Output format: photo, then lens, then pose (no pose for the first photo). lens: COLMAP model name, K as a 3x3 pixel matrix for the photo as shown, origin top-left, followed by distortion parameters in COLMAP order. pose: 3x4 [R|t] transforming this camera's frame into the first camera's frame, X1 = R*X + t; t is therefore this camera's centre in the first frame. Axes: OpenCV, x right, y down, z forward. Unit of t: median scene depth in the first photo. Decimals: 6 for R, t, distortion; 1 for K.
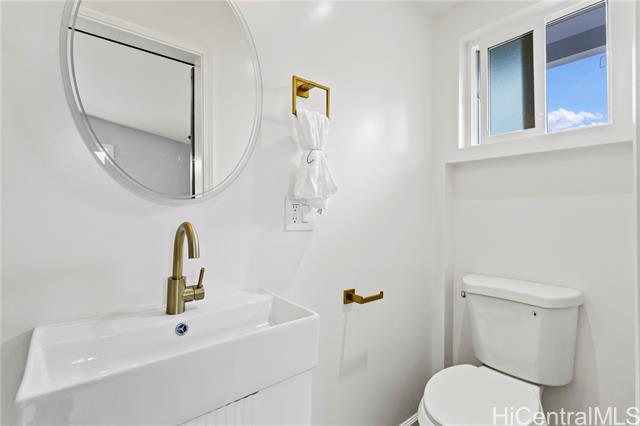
lens RADIAL K [[292.9, 0, 321.1], [0, 292.9, 209.1], [0, 0, 1]] dist [0.002551, -0.000084]
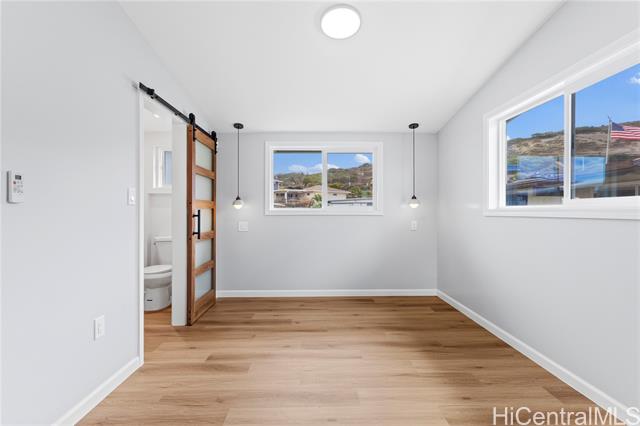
lens RADIAL K [[292.9, 0, 319.9], [0, 292.9, 214.6], [0, 0, 1]] dist [0.002551, -0.000084]
pose [[0.580289, 0.003725, 0.814402, -0.697553], [0.000810, 0.999986, -0.005151, 0.026357], [-0.814410, 0.003649, 0.580278, -1.511603]]
